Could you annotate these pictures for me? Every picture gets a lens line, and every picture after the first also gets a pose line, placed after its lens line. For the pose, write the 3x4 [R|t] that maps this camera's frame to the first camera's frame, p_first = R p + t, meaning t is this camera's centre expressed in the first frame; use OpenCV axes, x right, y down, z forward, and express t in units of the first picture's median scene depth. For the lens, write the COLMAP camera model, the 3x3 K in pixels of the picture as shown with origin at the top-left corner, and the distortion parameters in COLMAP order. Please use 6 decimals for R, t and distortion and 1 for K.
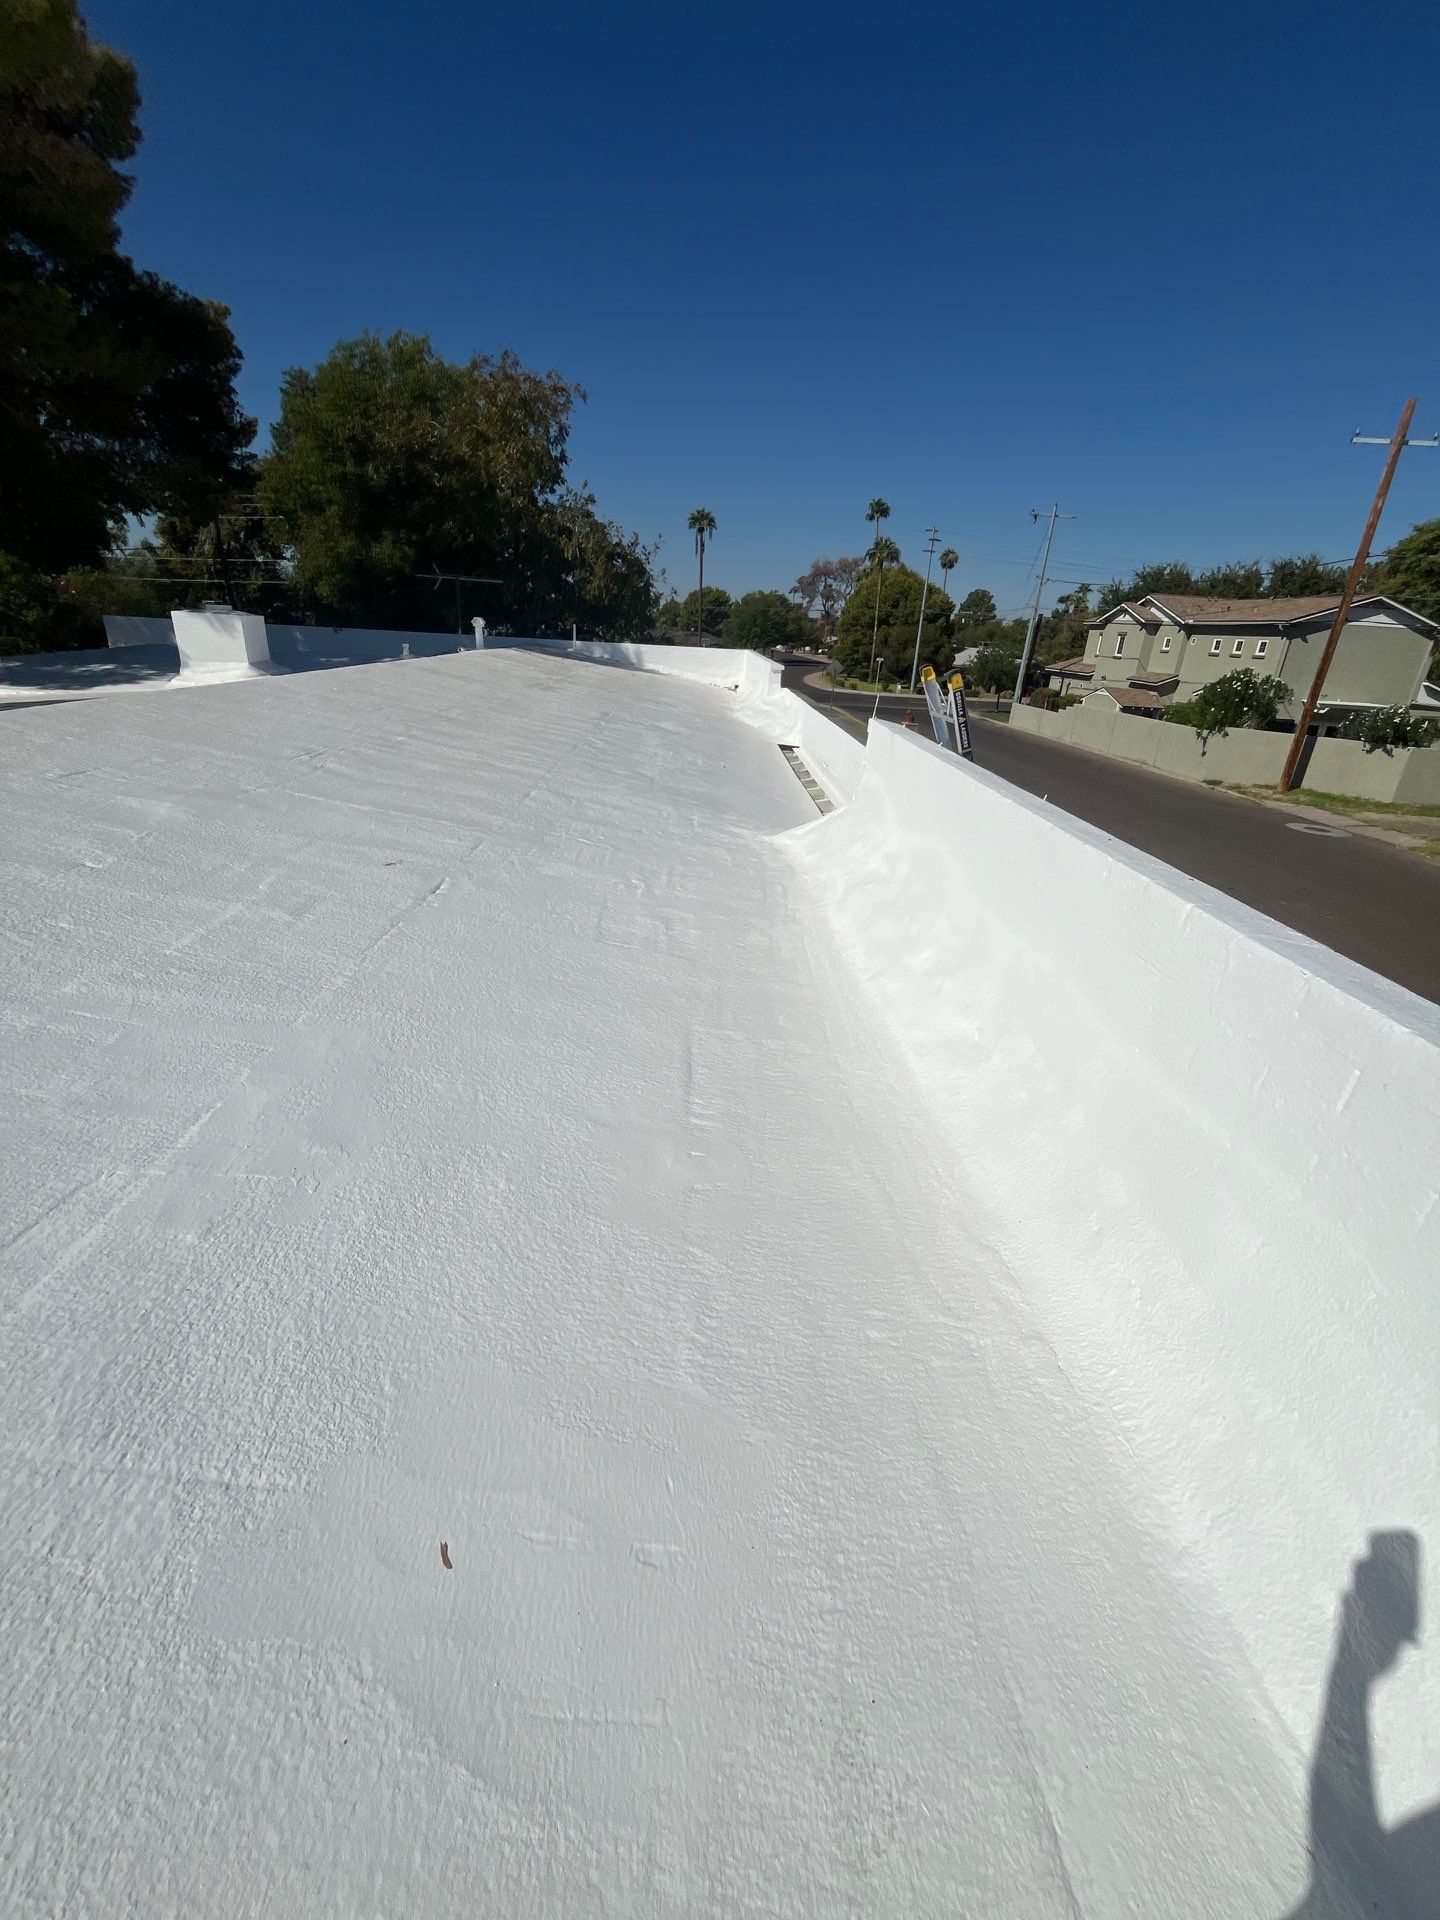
lens RADIAL K [[774.1, 0, 718.9], [0, 774.1, 958.7], [0, 0, 1]] dist [-0.000600, 0.000131]
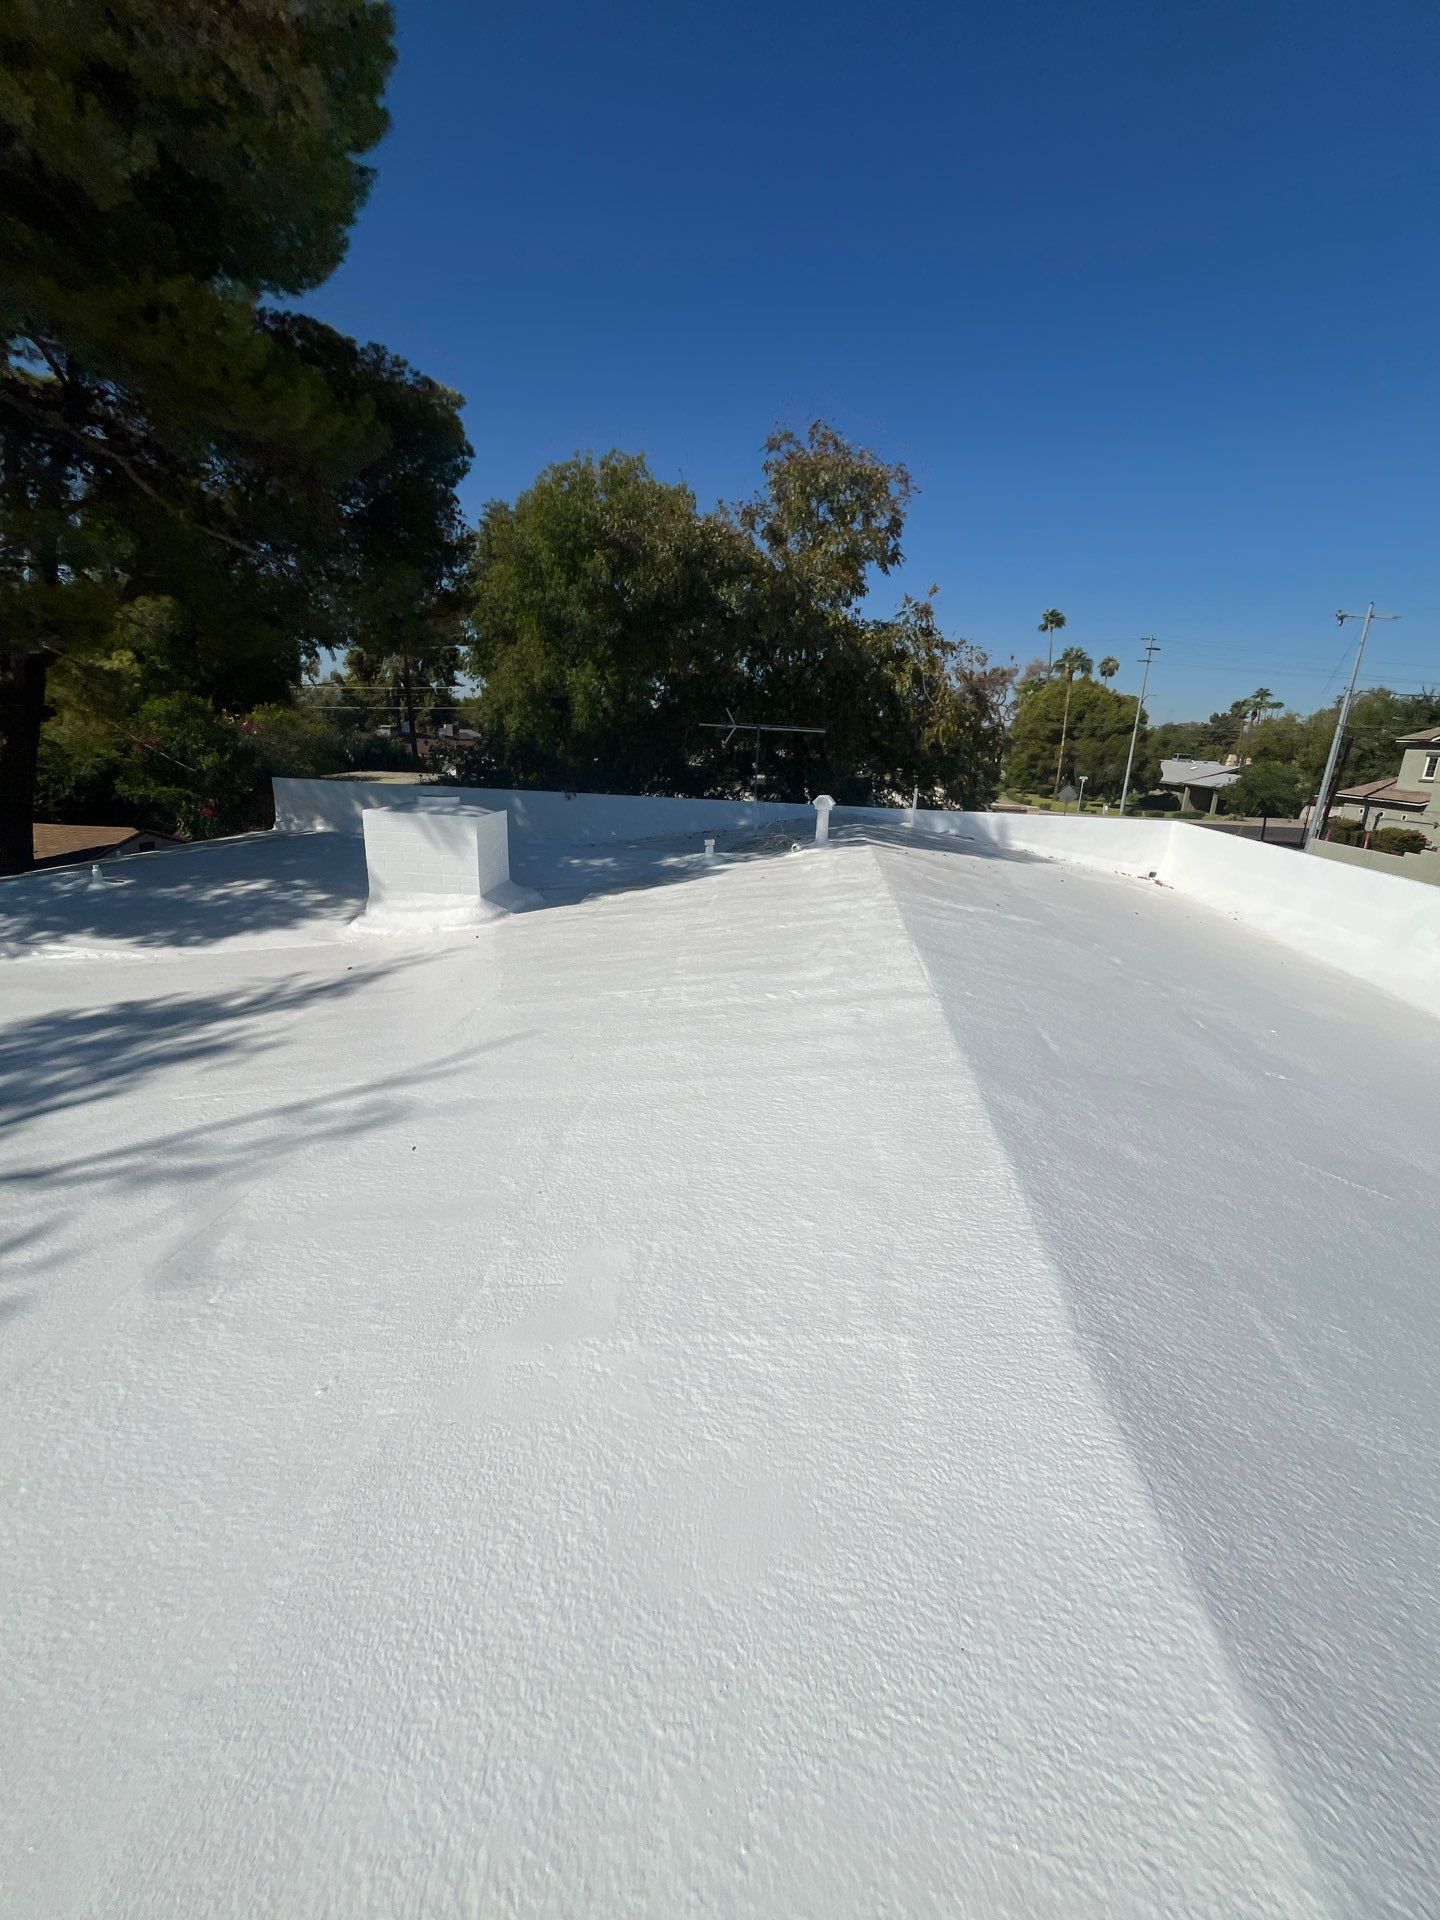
lens RADIAL K [[774.1, 0, 719.7], [0, 774.1, 962.0], [0, 0, 1]] dist [-0.000600, 0.000131]
pose [[0.989545, 0.027580, -0.141563, -0.143547], [-0.044239, 0.992273, -0.115918, -0.112216], [0.137273, 0.120969, 0.983119, 0.192739]]
